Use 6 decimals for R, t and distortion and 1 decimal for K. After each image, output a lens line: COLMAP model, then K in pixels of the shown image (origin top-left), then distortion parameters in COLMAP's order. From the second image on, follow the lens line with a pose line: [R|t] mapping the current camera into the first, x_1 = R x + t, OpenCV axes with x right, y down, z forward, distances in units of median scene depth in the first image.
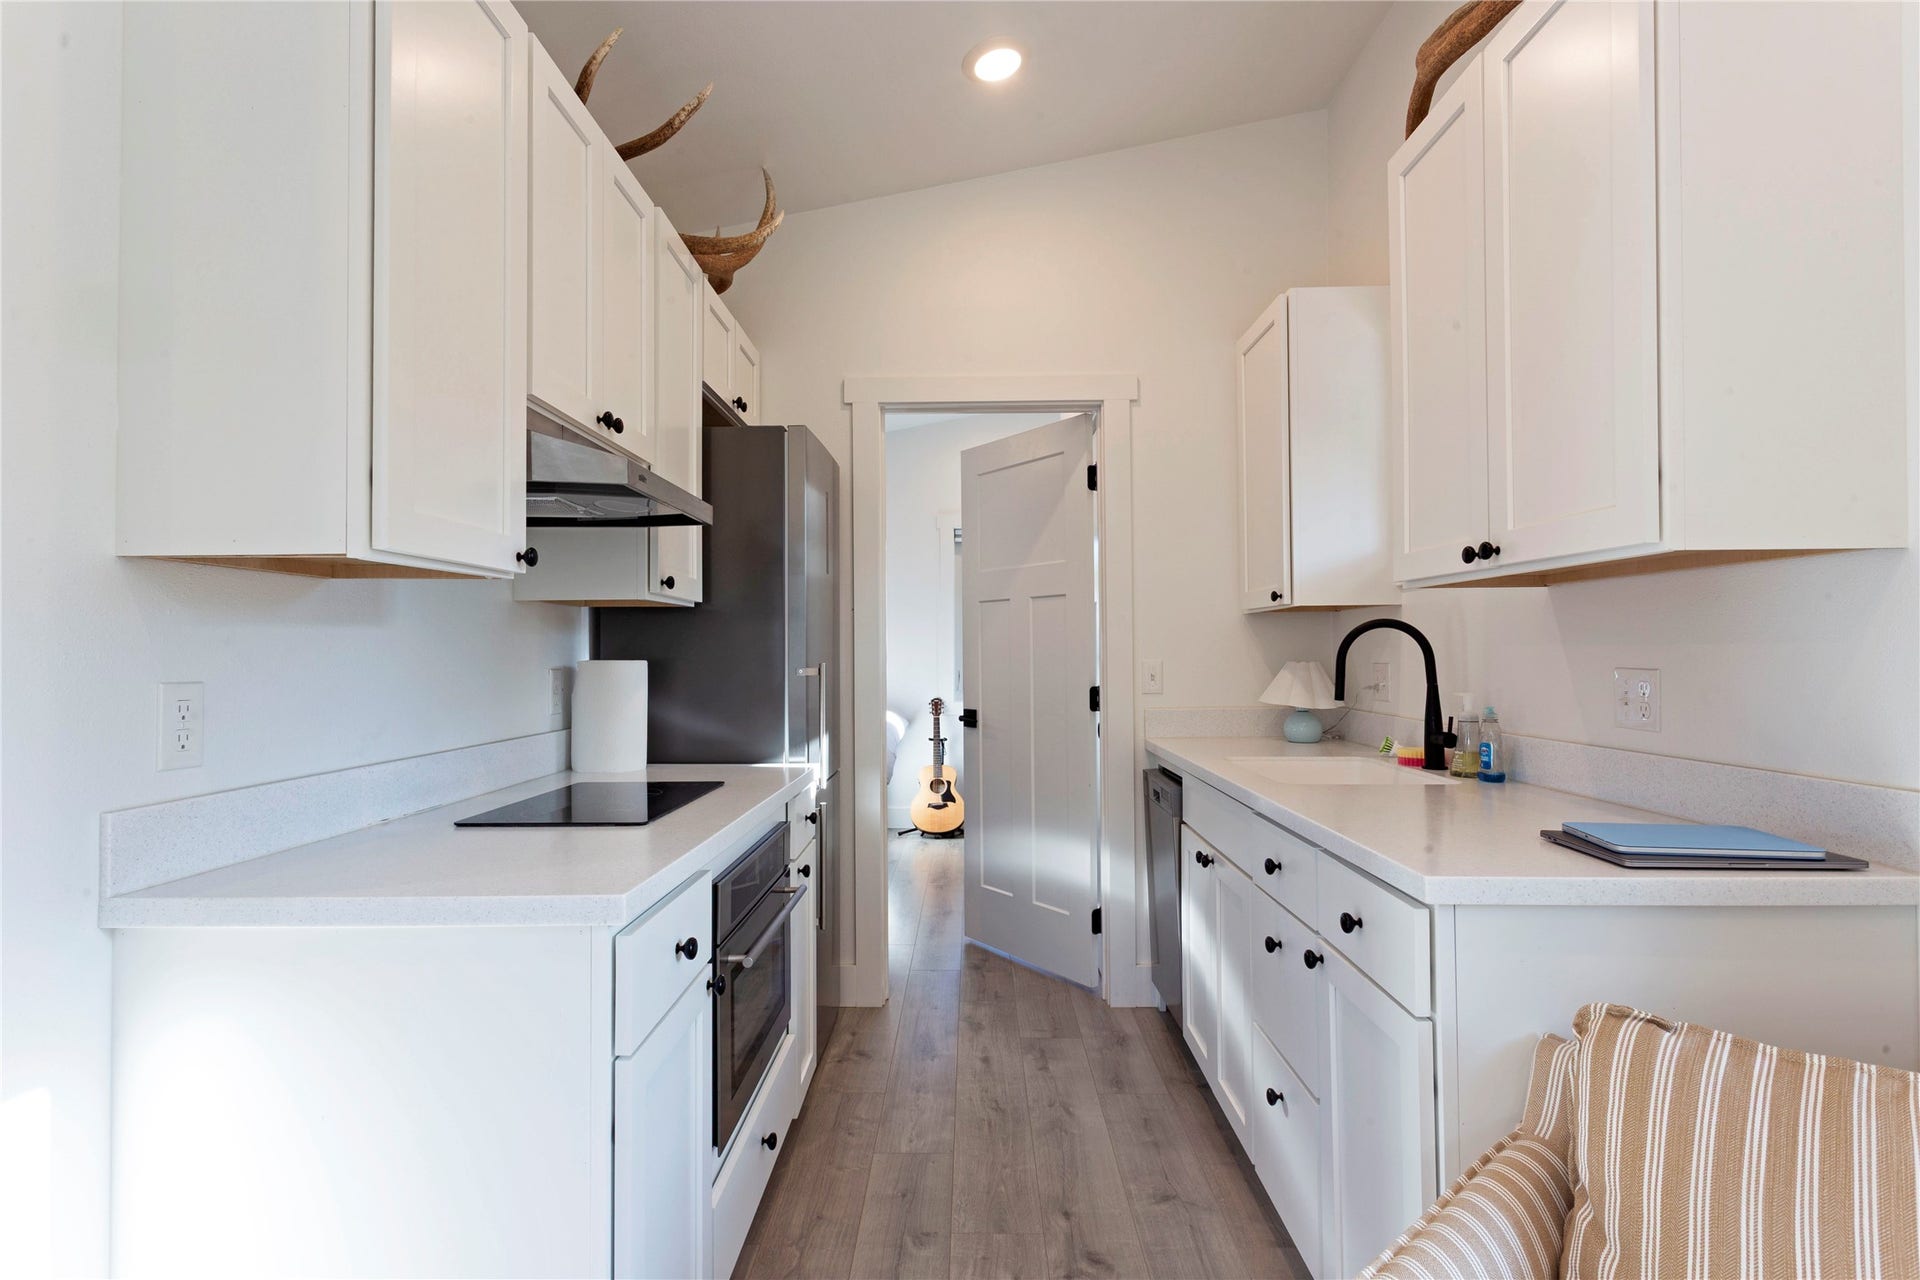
lens RADIAL K [[958.0, 0, 930.4], [0, 958.0, 637.2], [0, 0, 1]] dist [-0.004231, 0.002392]
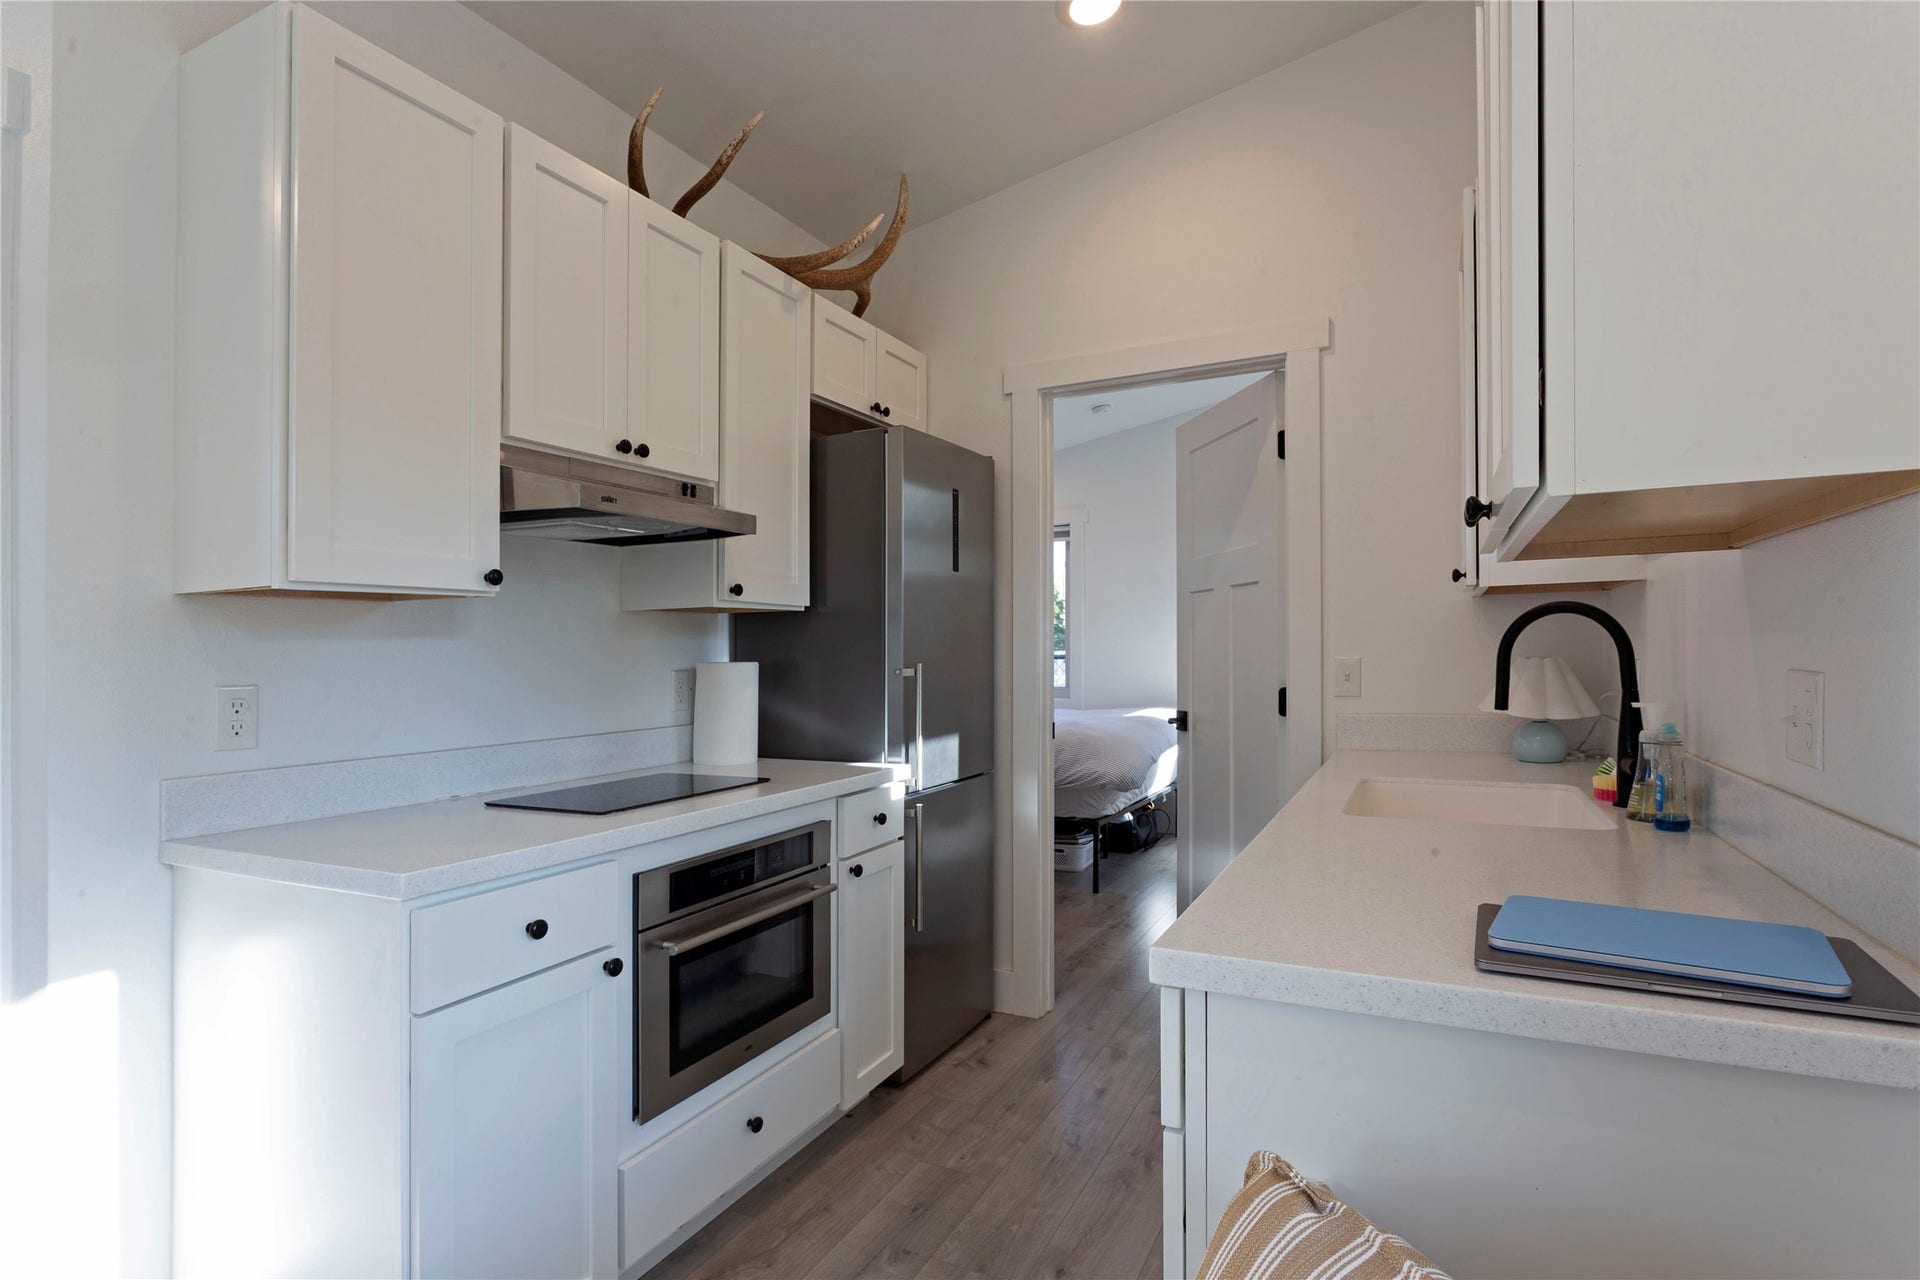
lens RADIAL K [[958.0, 0, 924.9], [0, 958.0, 645.6], [0, 0, 1]] dist [-0.004231, 0.002392]
pose [[0.899077, -0.012632, -0.437608, 0.367239], [0.019375, 0.999752, 0.010946, -0.002487], [0.437361, -0.018320, 0.899099, 0.119857]]
